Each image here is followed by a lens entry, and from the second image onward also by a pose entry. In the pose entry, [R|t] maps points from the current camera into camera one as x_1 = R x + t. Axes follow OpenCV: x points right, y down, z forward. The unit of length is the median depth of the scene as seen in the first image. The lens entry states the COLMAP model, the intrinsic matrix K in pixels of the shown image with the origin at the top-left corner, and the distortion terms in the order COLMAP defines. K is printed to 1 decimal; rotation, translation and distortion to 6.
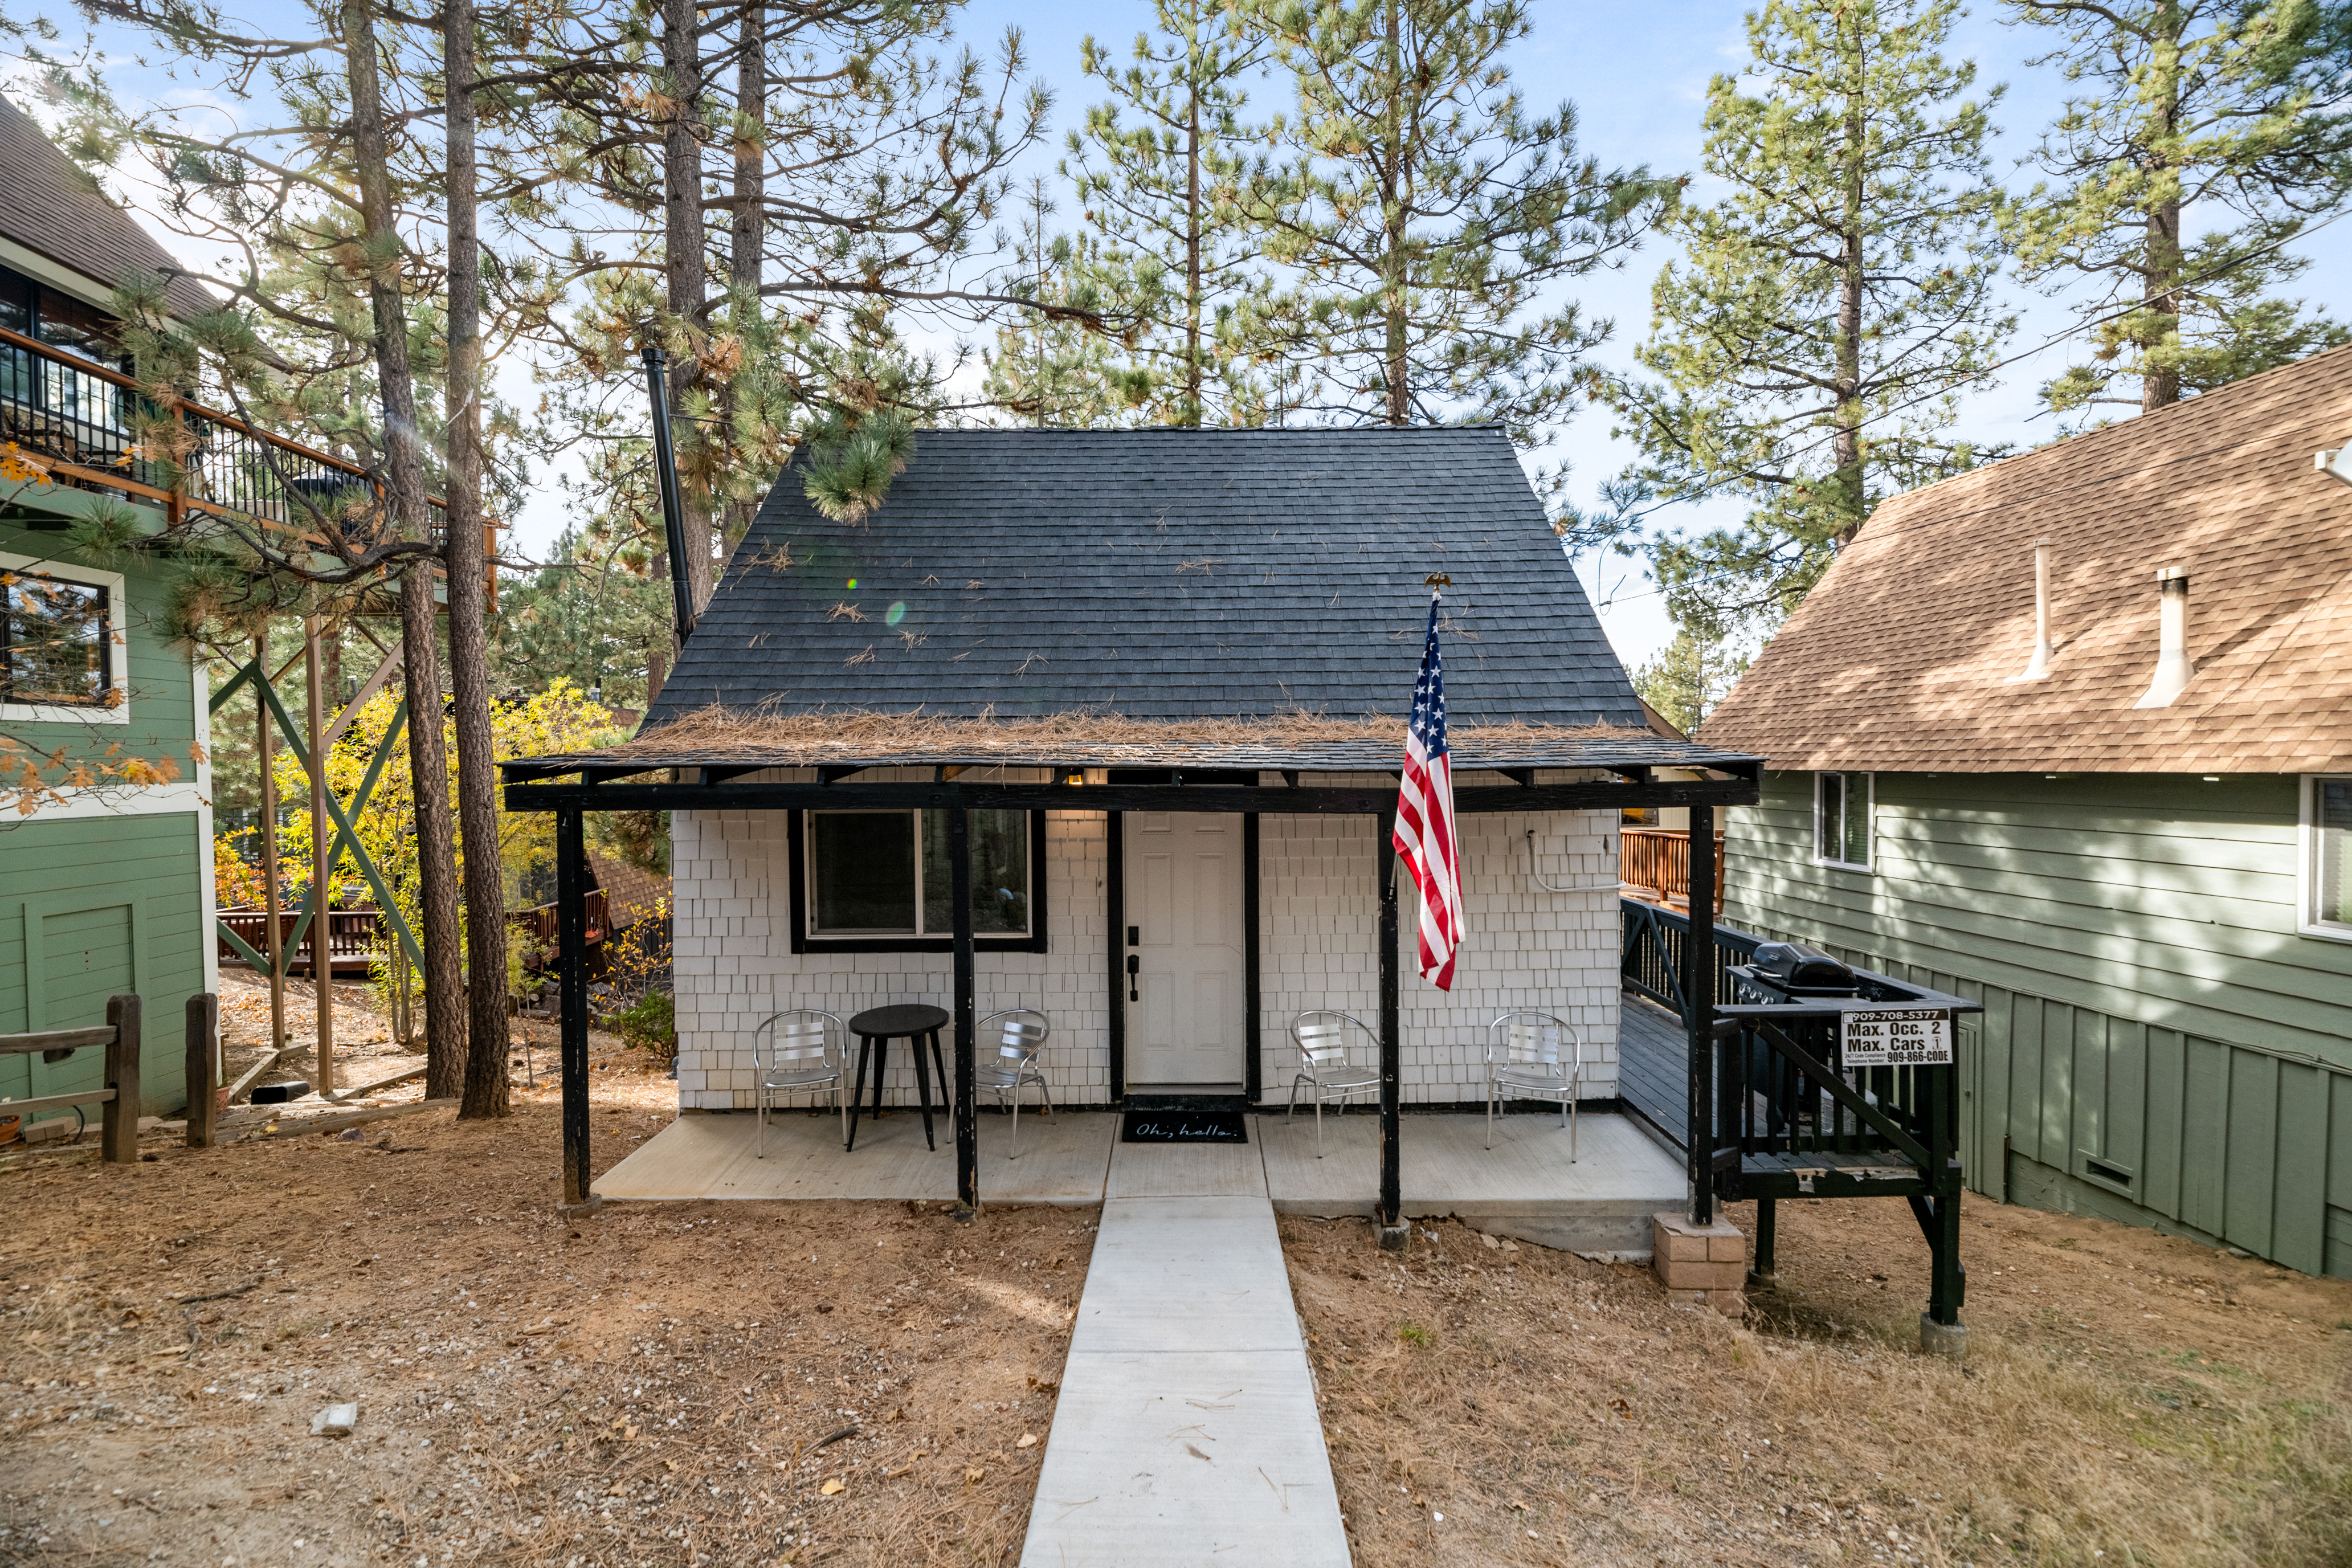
lens RADIAL K [[940.9, 0, 1181.5], [0, 940.9, 789.0], [0, 0, 1]] dist [-0.000098, -0.002872]
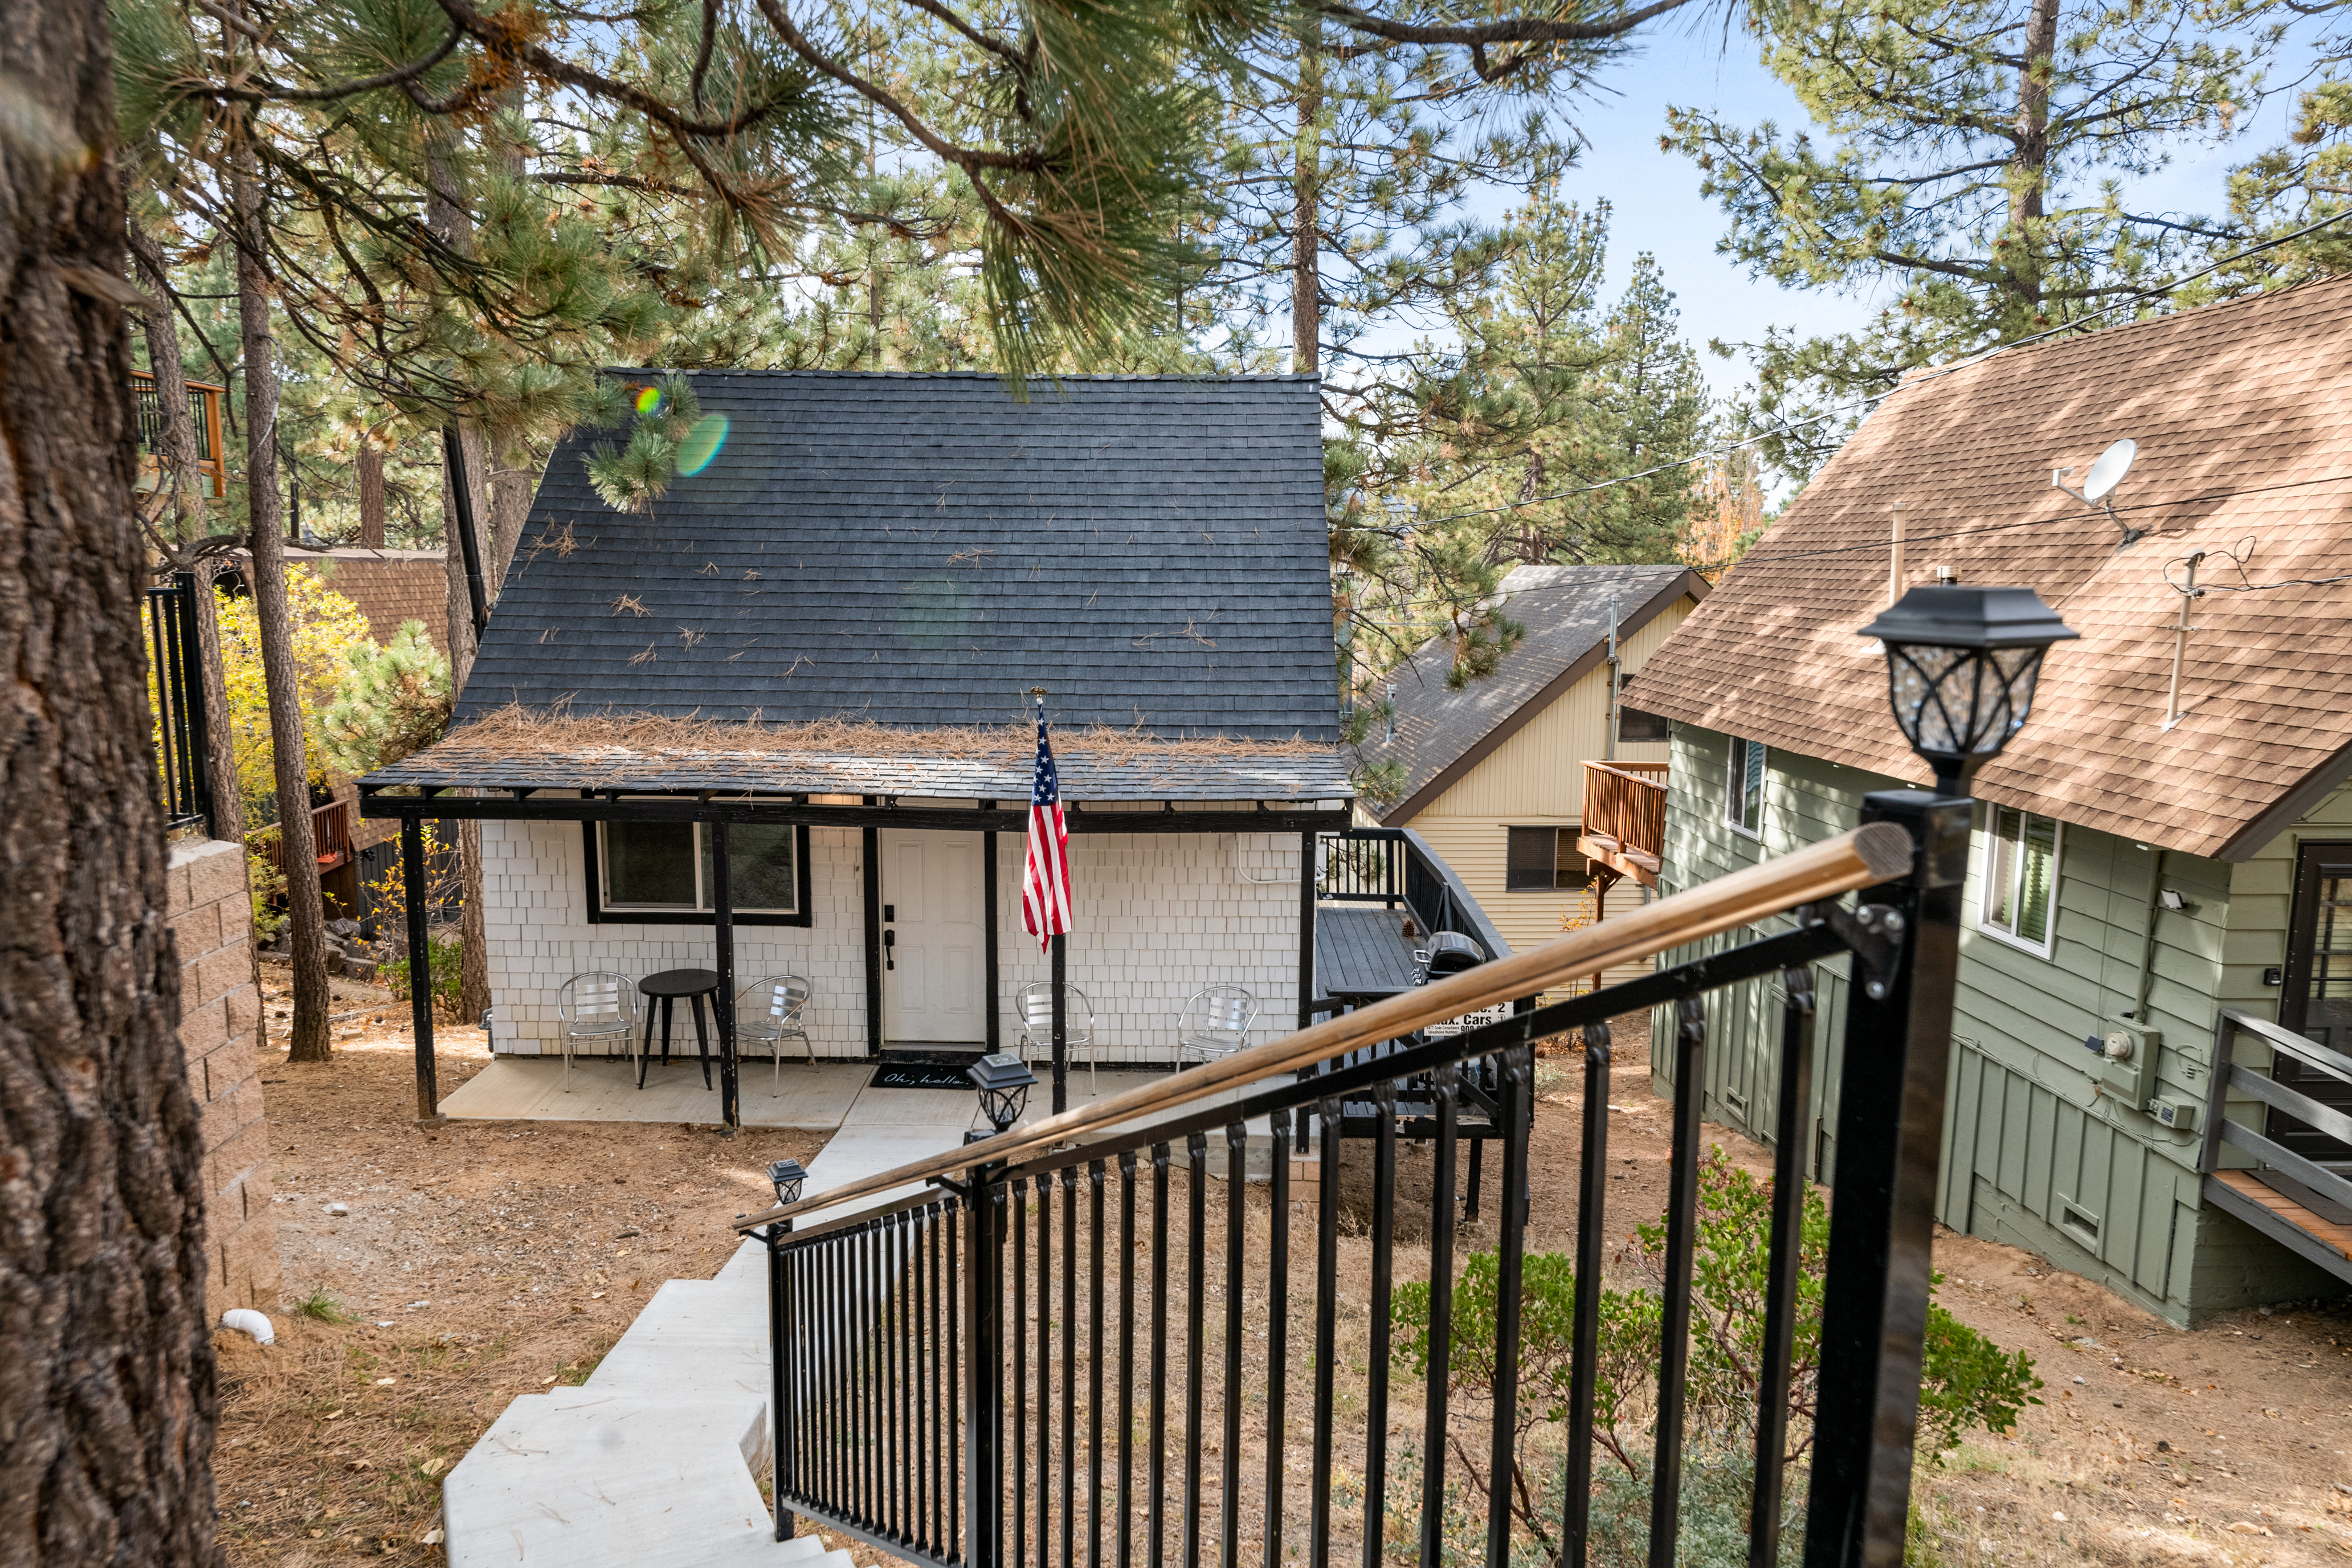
lens RADIAL K [[1503.9, 0, 1176.0], [0, 1503.9, 784.0], [0, 0, 1]] dist [0.011122, 0.001335]
pose [[0.999752, 0.019266, -0.011144, 0.315603], [-0.017843, 0.993081, 0.116070, -0.217716], [0.013303, -0.115842, 0.993179, -0.785949]]
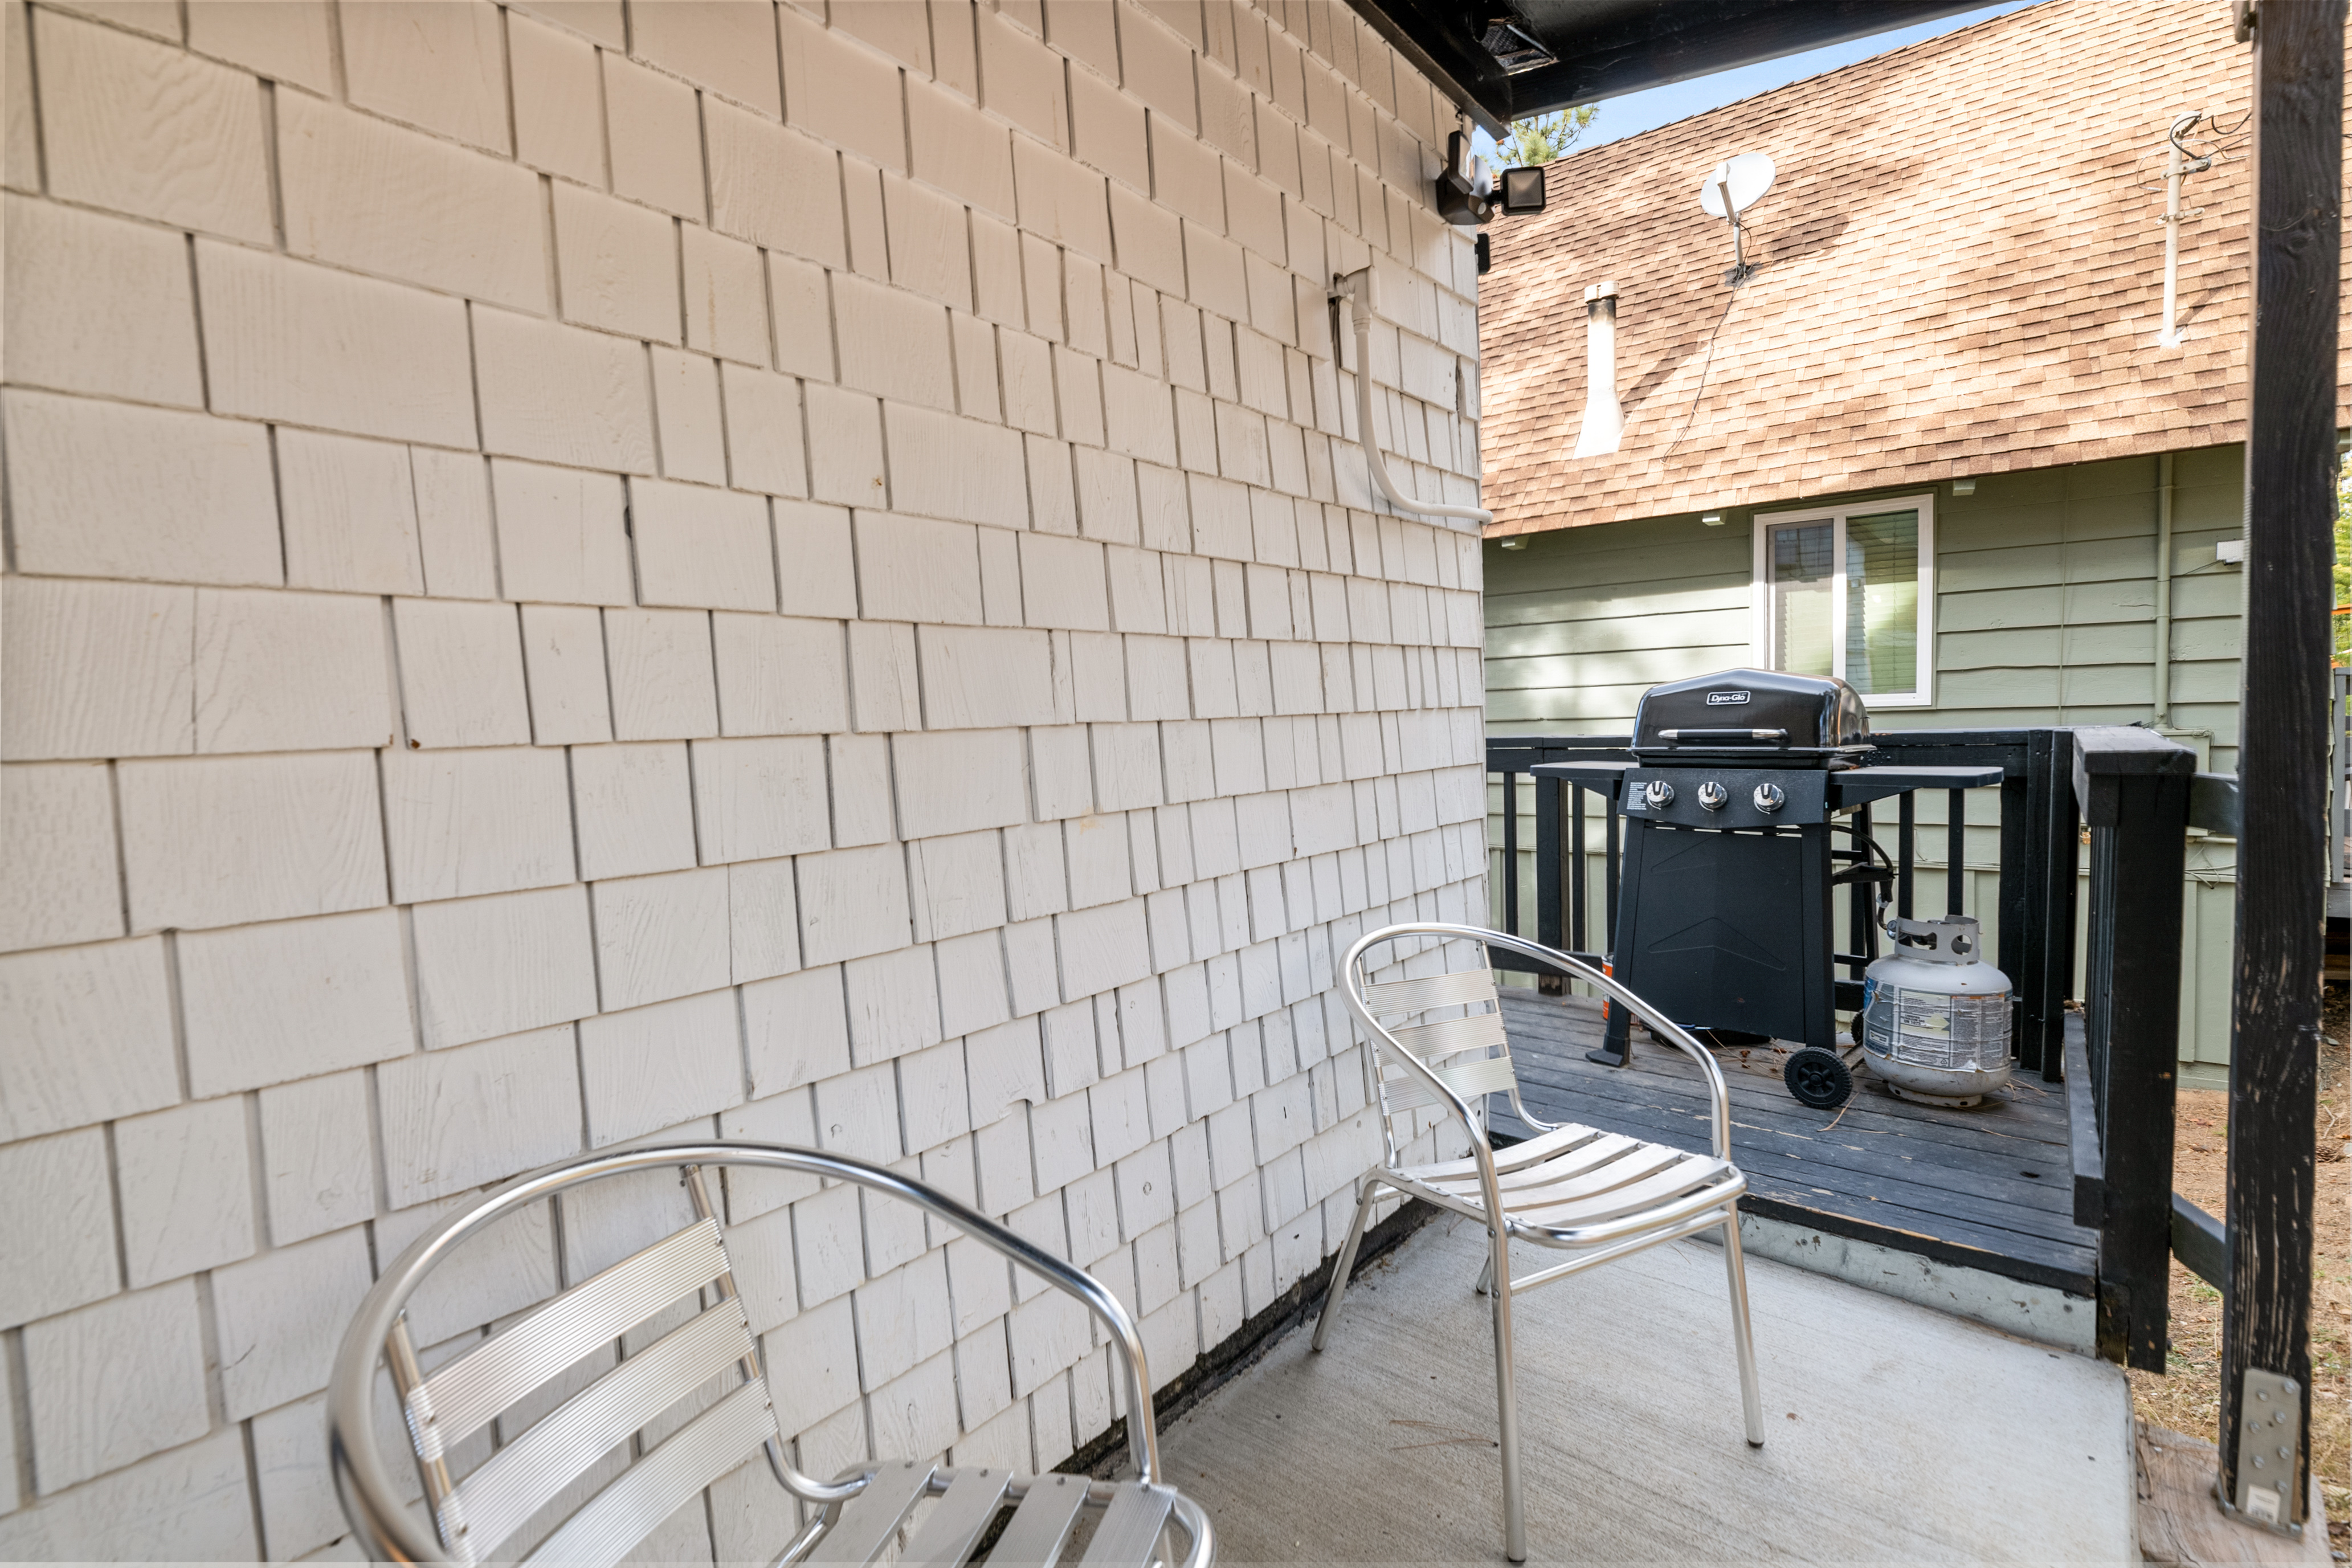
lens RADIAL K [[1103.4, 0, 1176.0], [0, 1103.4, 784.0], [0, 0, 1]] dist [0.000202, 0.000035]
pose [[0.645615, -0.056085, 0.761601, 0.090122], [0.044898, 0.998362, 0.035460, 0.184472], [-0.762342, 0.011301, 0.647076, 0.852809]]
